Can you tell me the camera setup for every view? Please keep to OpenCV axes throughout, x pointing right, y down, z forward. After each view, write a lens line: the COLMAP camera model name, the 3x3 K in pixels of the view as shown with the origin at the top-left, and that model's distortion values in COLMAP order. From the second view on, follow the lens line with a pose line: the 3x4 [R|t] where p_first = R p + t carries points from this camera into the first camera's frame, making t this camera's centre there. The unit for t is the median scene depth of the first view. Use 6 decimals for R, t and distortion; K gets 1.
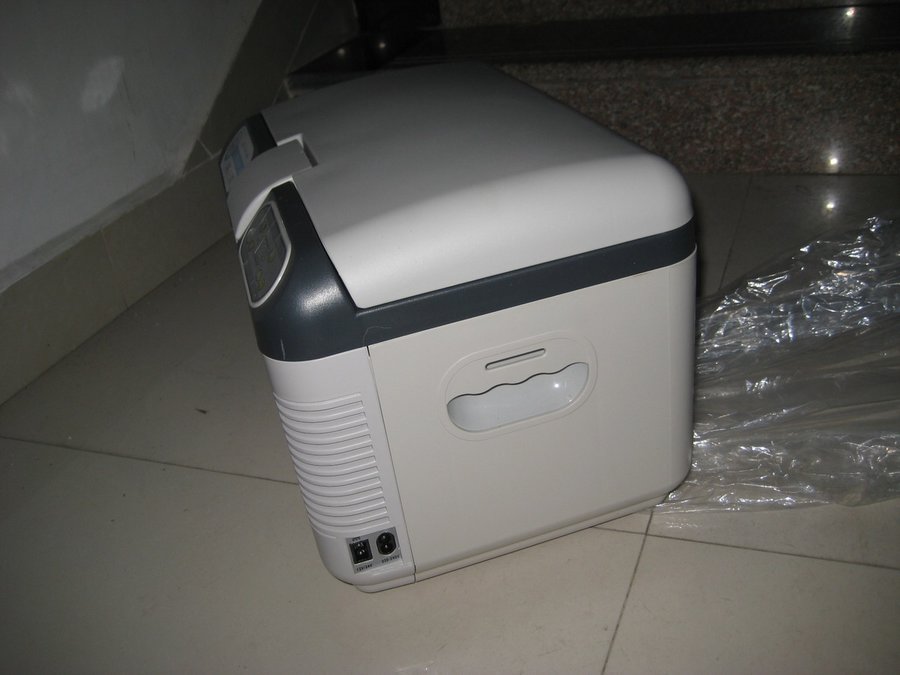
lens RADIAL K [[935.8, 0, 450.0], [0, 935.8, 337.5], [0, 0, 1]] dist [-0.165090, 0.215742]
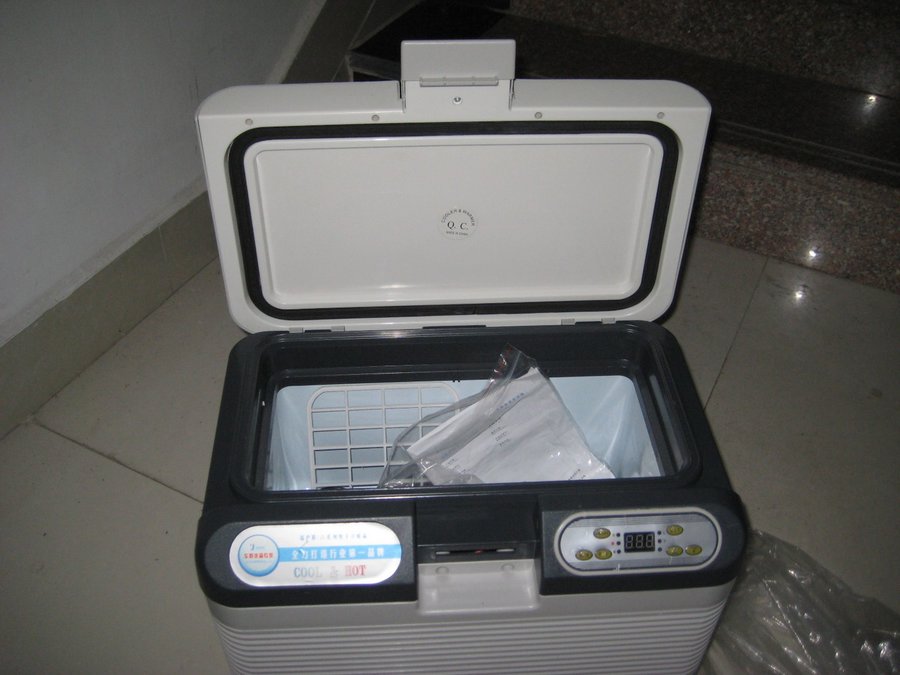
lens RADIAL K [[935.8, 0, 450.0], [0, 935.8, 337.5], [0, 0, 1]] dist [-0.165090, 0.215742]
pose [[0.983648, 0.177938, 0.027826, -0.047384], [-0.179800, 0.961284, 0.208820, -0.249702], [0.010408, -0.210408, 0.977558, -0.066322]]
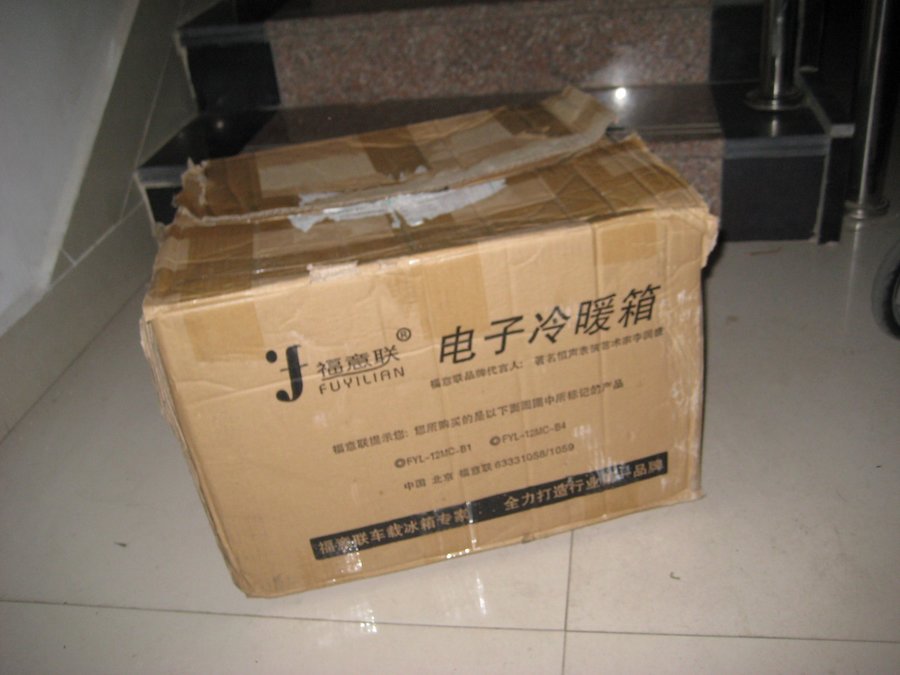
lens RADIAL K [[935.8, 0, 450.0], [0, 935.8, 337.5], [0, 0, 1]] dist [-0.165090, 0.215742]
pose [[0.975524, -0.082433, 0.203856, -0.072963], [0.082226, 0.996568, 0.009498, -0.096085], [-0.203939, 0.007497, 0.978955, -0.057517]]
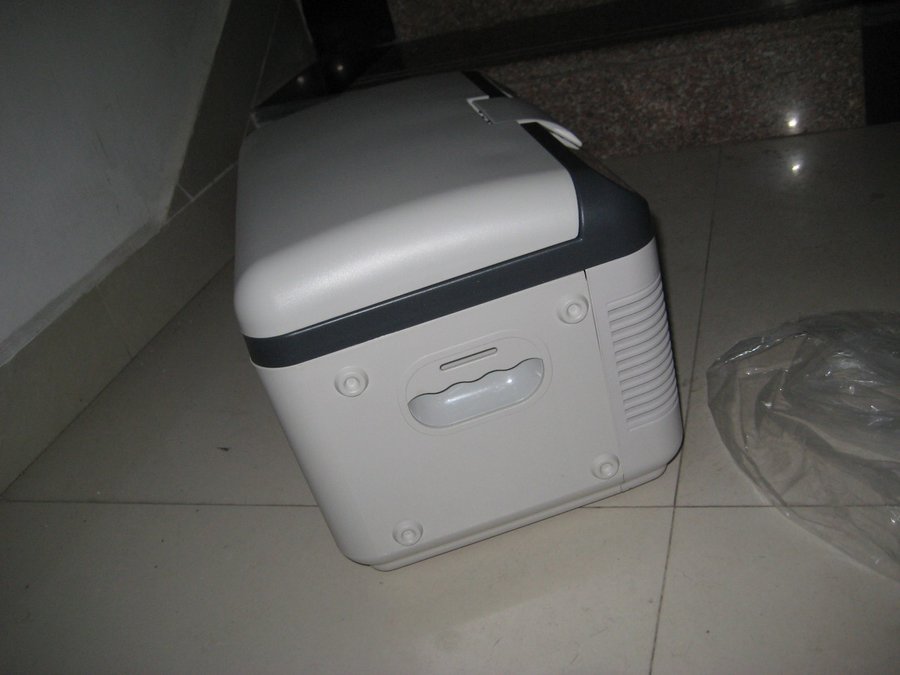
lens RADIAL K [[935.8, 0, 450.0], [0, 935.8, 337.5], [0, 0, 1]] dist [-0.165090, 0.215742]
pose [[0.990493, -0.136774, 0.014685, -0.014187], [0.136854, 0.990581, -0.004574, -0.002390], [-0.013922, 0.006540, 0.999882, -0.017669]]
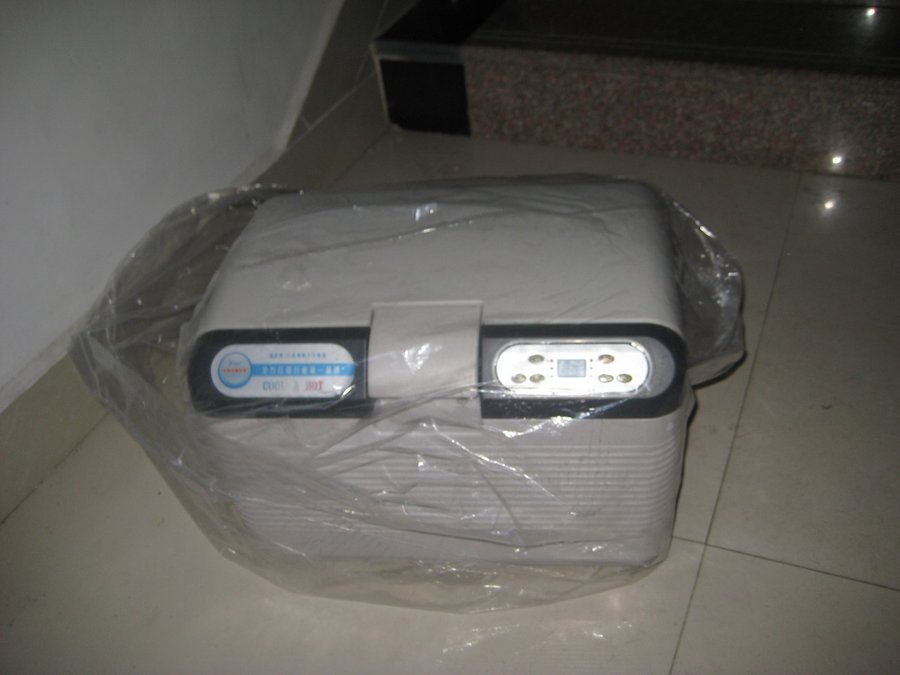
lens RADIAL K [[935.8, 0, 450.0], [0, 935.8, 337.5], [0, 0, 1]] dist [-0.165090, 0.215742]
pose [[0.998906, 0.046708, 0.002099, -0.087652], [-0.046429, 0.985650, 0.162292, -0.143453], [0.005511, -0.162212, 0.986740, -0.122318]]
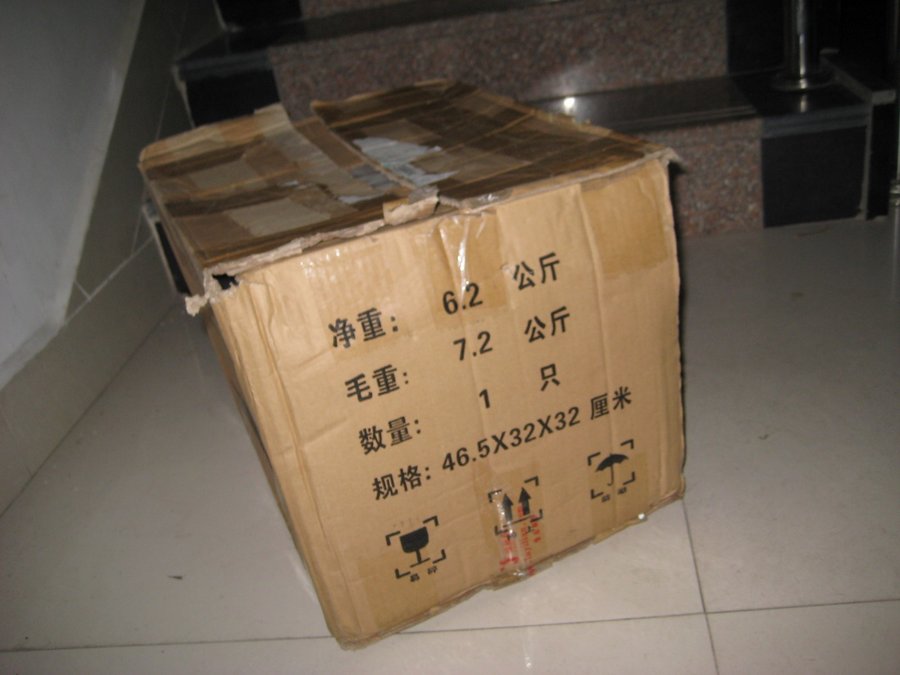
lens RADIAL K [[935.8, 0, 450.0], [0, 935.8, 337.5], [0, 0, 1]] dist [-0.165090, 0.215742]
pose [[0.960864, -0.143077, 0.237213, -0.139152], [0.163490, 0.984154, -0.068639, -0.034942], [-0.223633, 0.104735, 0.969030, 0.025633]]
